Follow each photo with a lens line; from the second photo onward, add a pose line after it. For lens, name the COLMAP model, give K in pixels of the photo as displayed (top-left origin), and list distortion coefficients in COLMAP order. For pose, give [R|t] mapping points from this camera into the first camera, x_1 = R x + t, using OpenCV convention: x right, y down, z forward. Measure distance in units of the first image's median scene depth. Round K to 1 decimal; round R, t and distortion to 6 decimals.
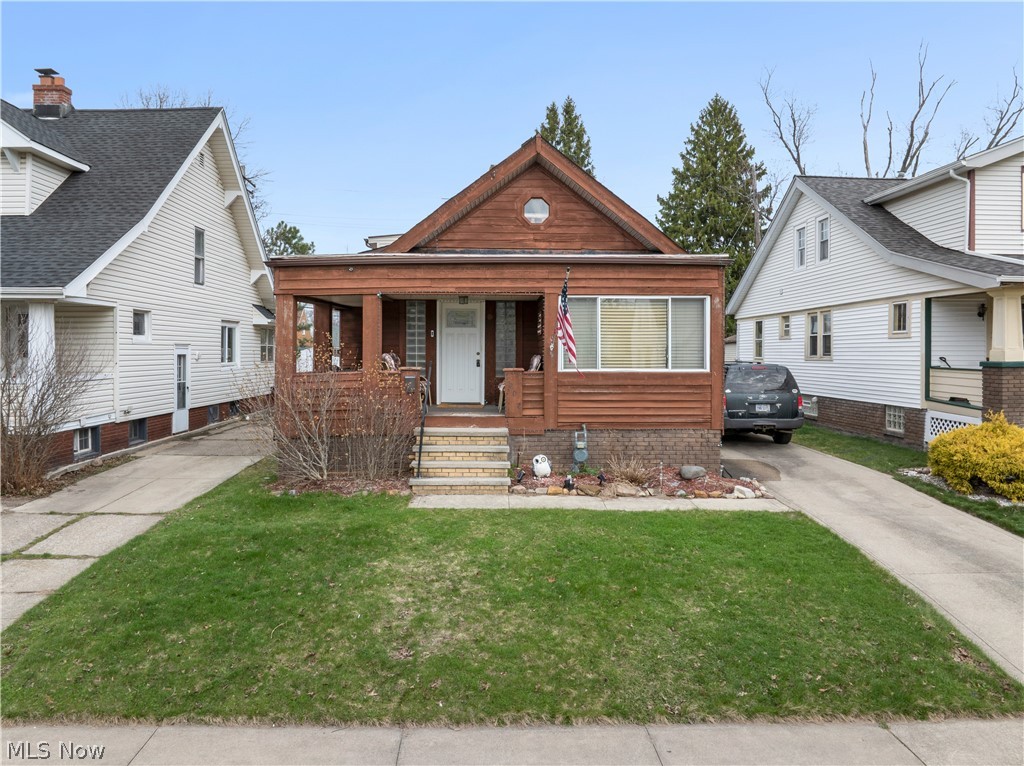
lens RADIAL K [[736.3, 0, 507.9], [0, 736.3, 357.7], [0, 0, 1]] dist [-0.039768, 0.005783]
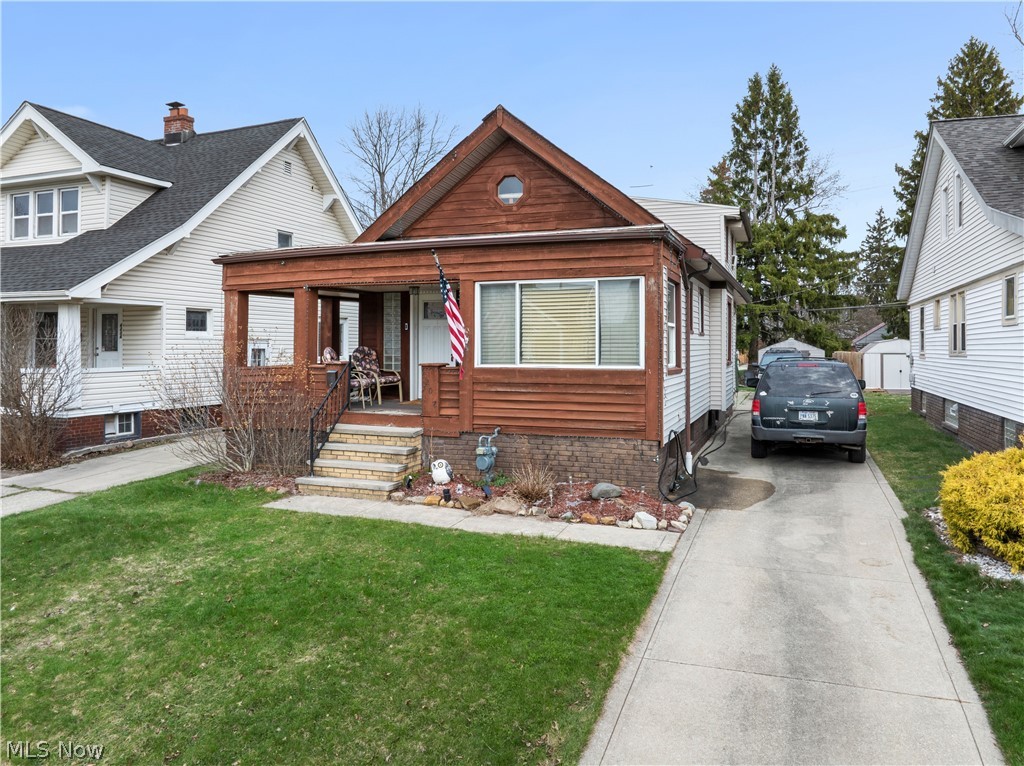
lens RADIAL K [[739.8, 0, 518.5], [0, 739.8, 336.7], [0, 0, 1]] dist [-0.042609, 0.000587]
pose [[0.928365, -0.007067, -0.371602, 0.447698], [-0.001308, 0.999751, -0.022280, 0.001800], [0.371667, 0.021170, 0.928125, 0.185472]]
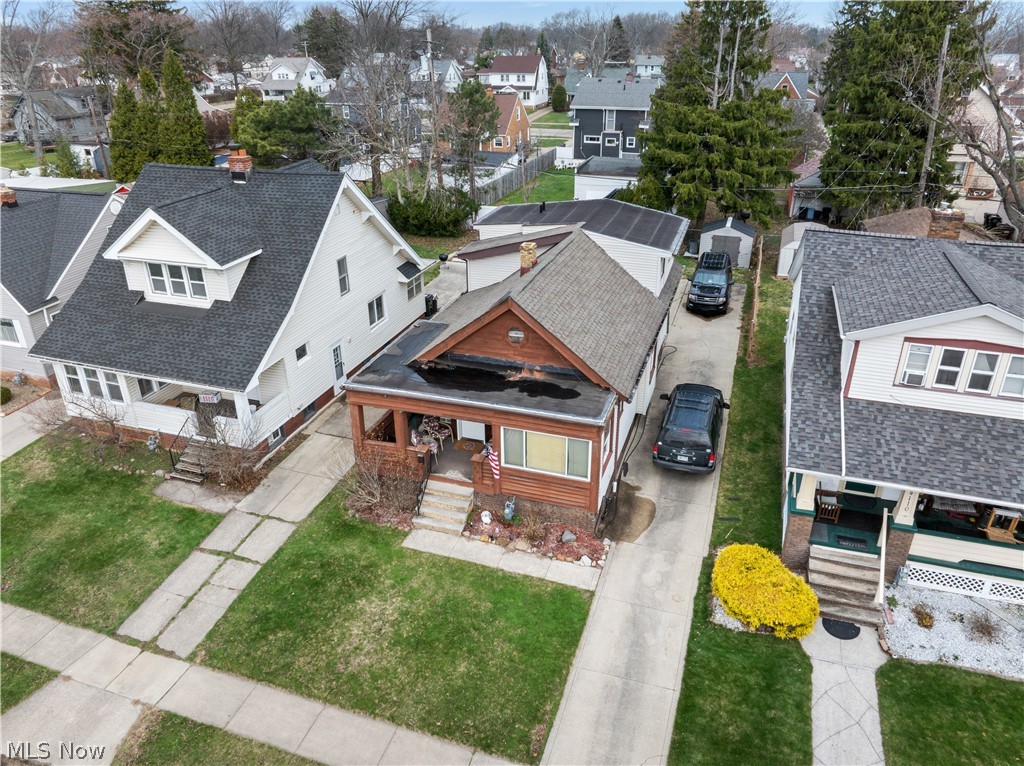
lens RADIAL K [[721.7, 0, 515.2], [0, 721.7, 381.7], [0, 0, 1]] dist [-0.040852, 0.003829]
pose [[0.940330, 0.139615, -0.310301, 0.577240], [0.009657, 0.900626, 0.434488, -0.859964], [0.340126, -0.411559, 0.845537, -0.297911]]
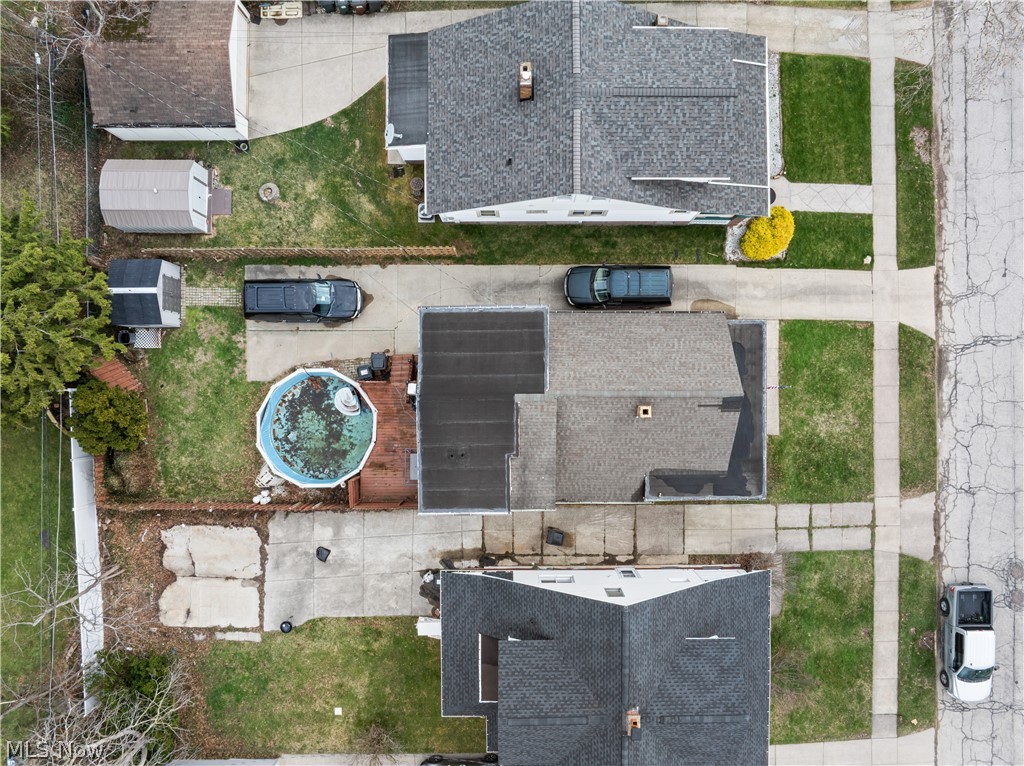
lens RADIAL K [[721.7, 0, 515.2], [0, 721.7, 381.7], [0, 0, 1]] dist [-0.040852, 0.003829]
pose [[0.020906, -0.999763, -0.006101, 0.087825], [0.007528, -0.005945, 0.999954, -2.606689], [-0.999753, -0.020951, 0.007402, 1.829394]]
